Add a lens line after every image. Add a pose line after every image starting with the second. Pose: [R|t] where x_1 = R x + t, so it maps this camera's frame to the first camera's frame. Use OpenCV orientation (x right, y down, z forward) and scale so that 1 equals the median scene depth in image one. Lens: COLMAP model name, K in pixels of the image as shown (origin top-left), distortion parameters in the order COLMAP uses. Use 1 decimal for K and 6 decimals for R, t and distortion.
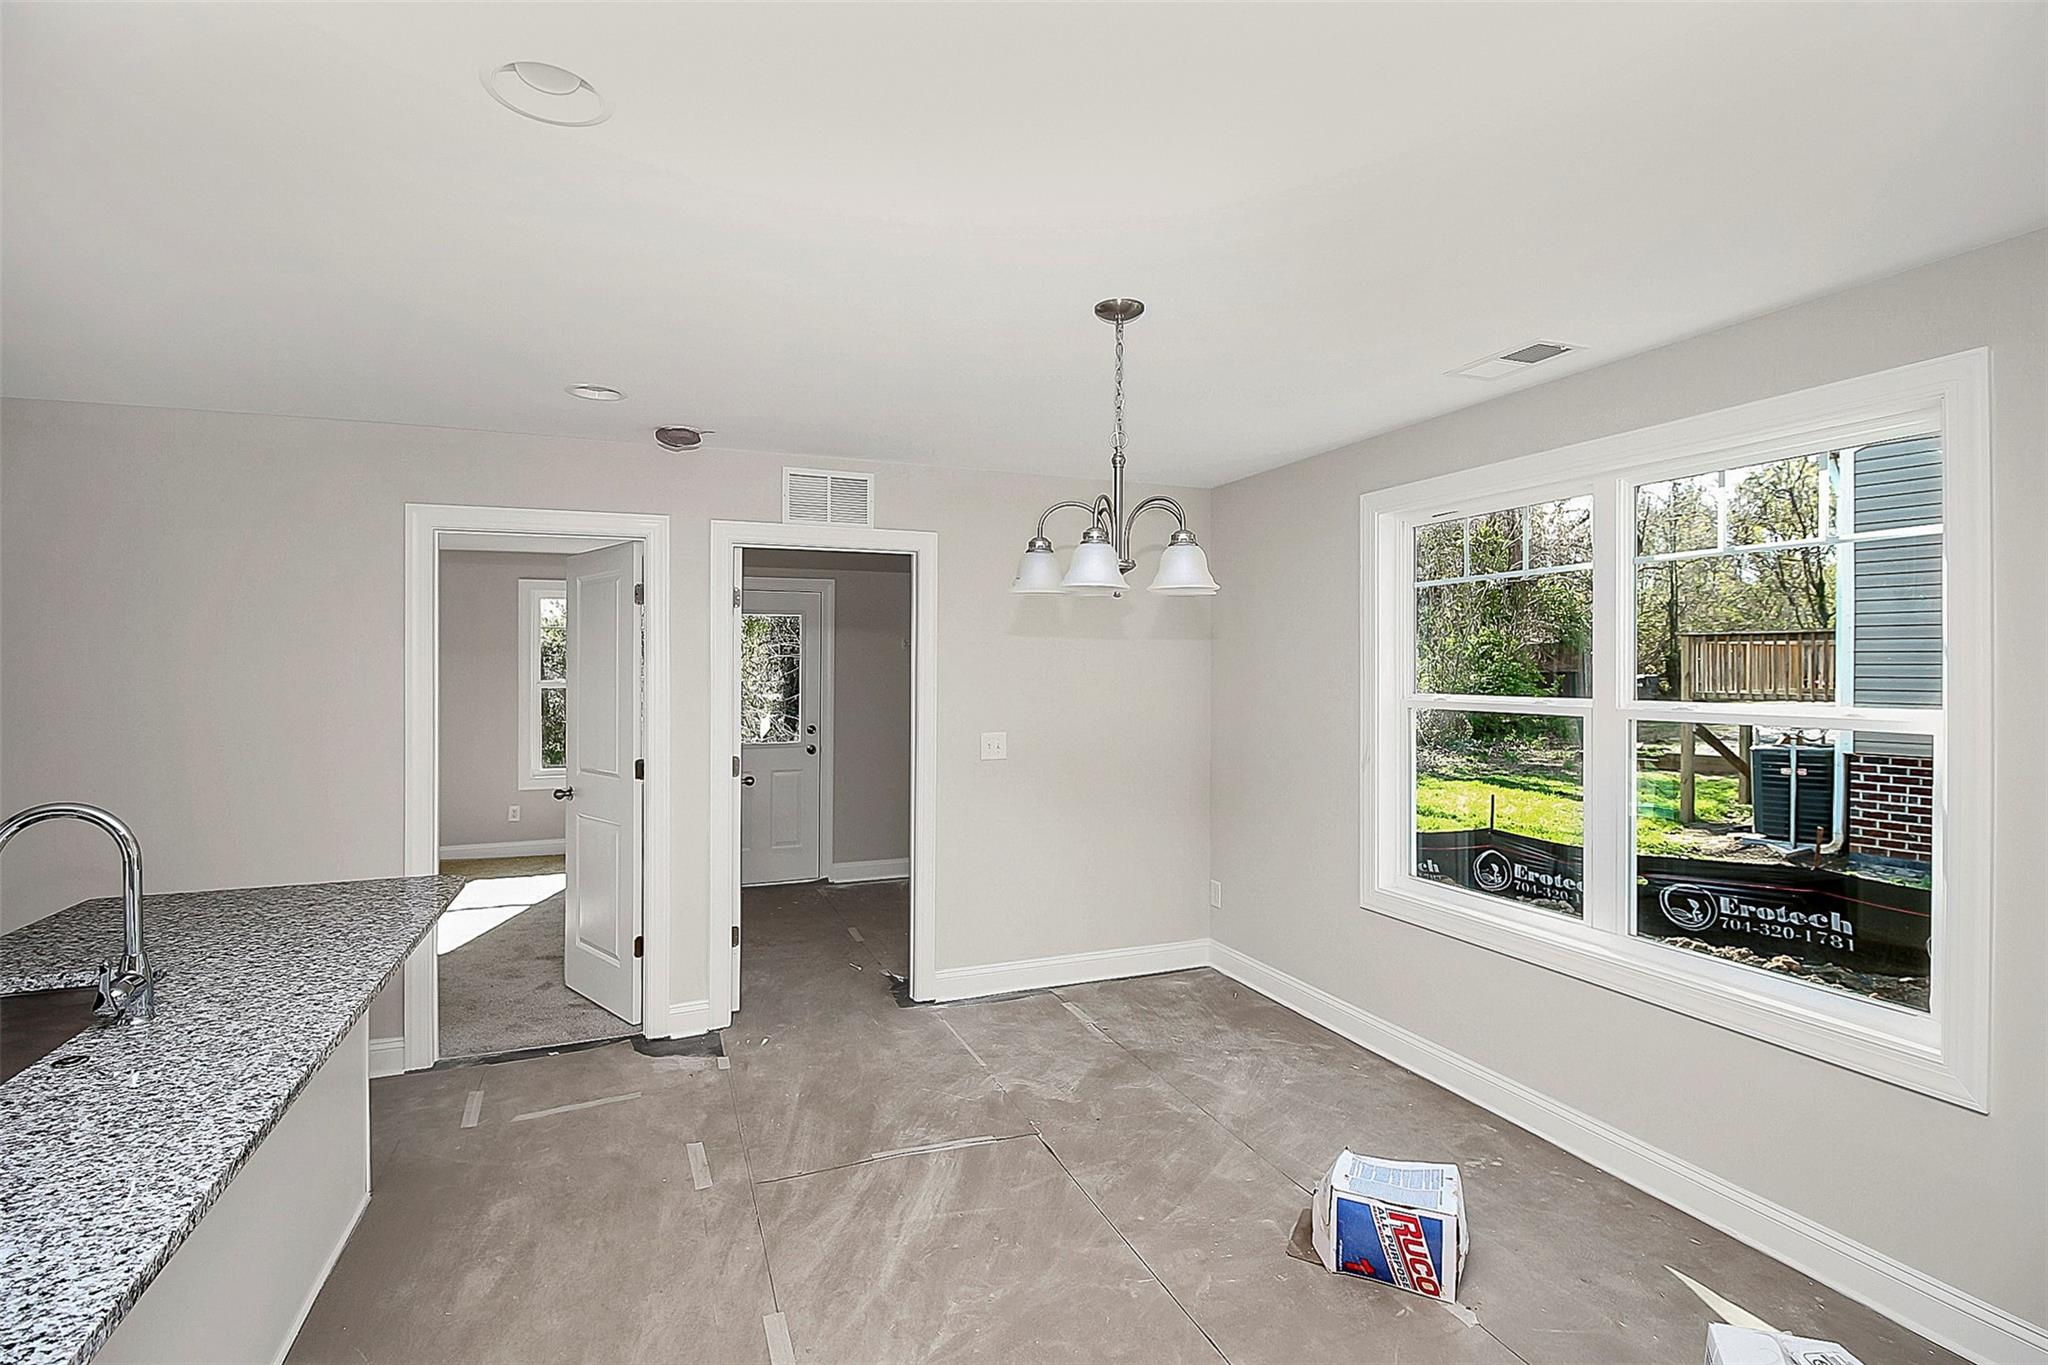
lens RADIAL K [[979.6, 0, 1032.5], [0, 979.6, 651.2], [0, 0, 1]] dist [0.000408, -0.010634]
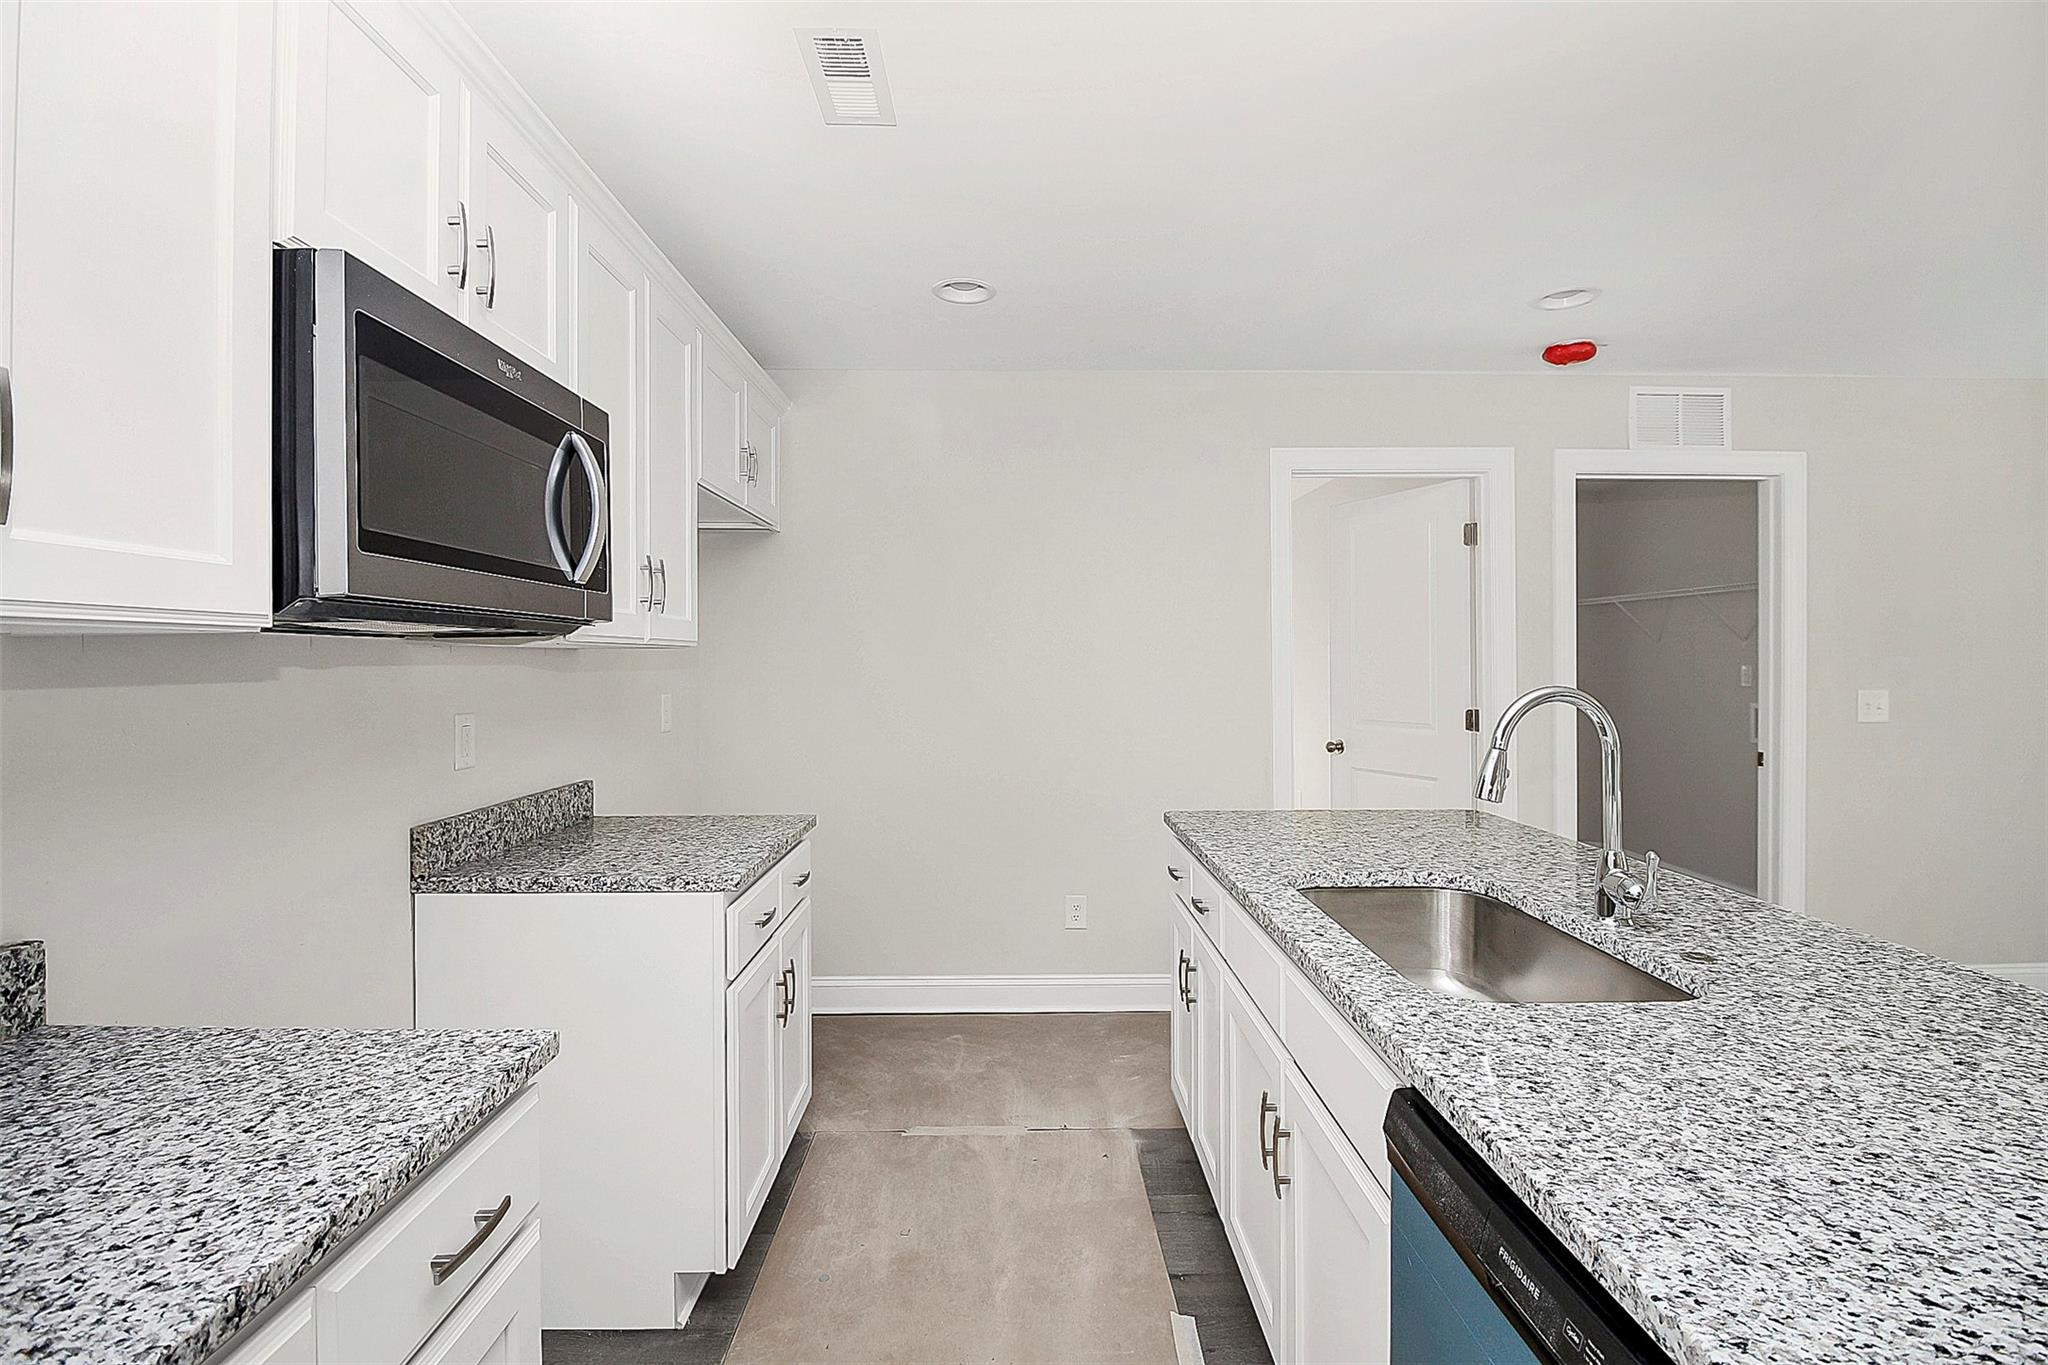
lens RADIAL K [[979.6, 0, 1032.5], [0, 979.6, 651.2], [0, 0, 1]] dist [0.000408, -0.010634]
pose [[0.933718, -0.002064, -0.358005, -0.474406], [0.004344, 0.999975, 0.005566, 0.049005], [0.357984, -0.006752, 0.933703, -0.031010]]
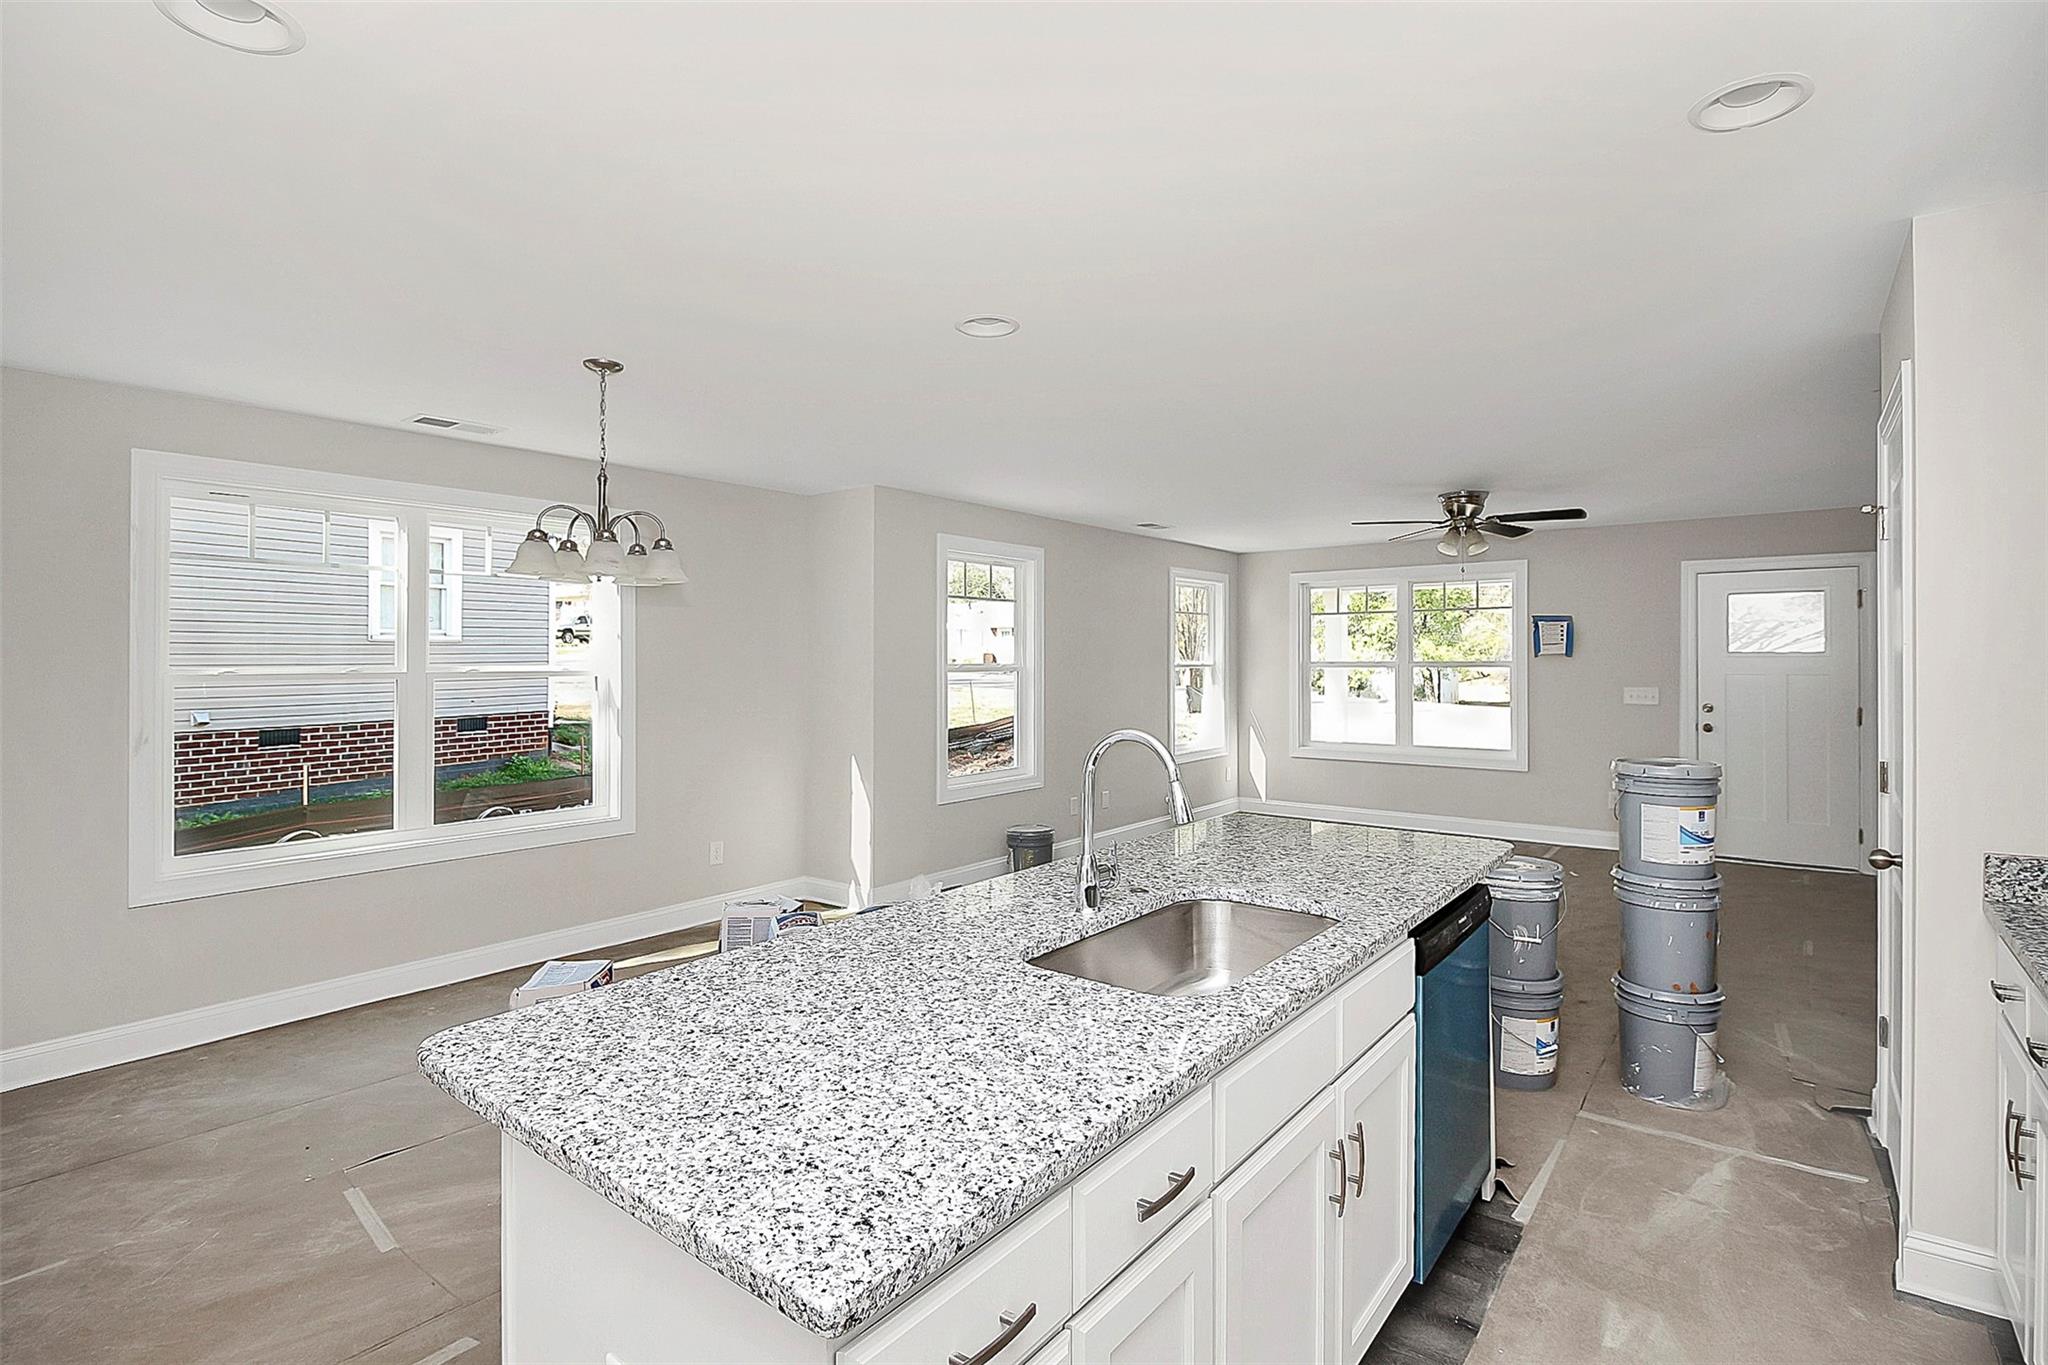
lens RADIAL K [[979.6, 0, 1032.5], [0, 979.6, 651.2], [0, 0, 1]] dist [0.000408, -0.010634]
pose [[-0.506302, 0.012873, 0.862260, -0.831299], [-0.005279, 0.999824, -0.018026, 0.035431], [-0.862340, -0.013678, -0.506145, 0.720705]]
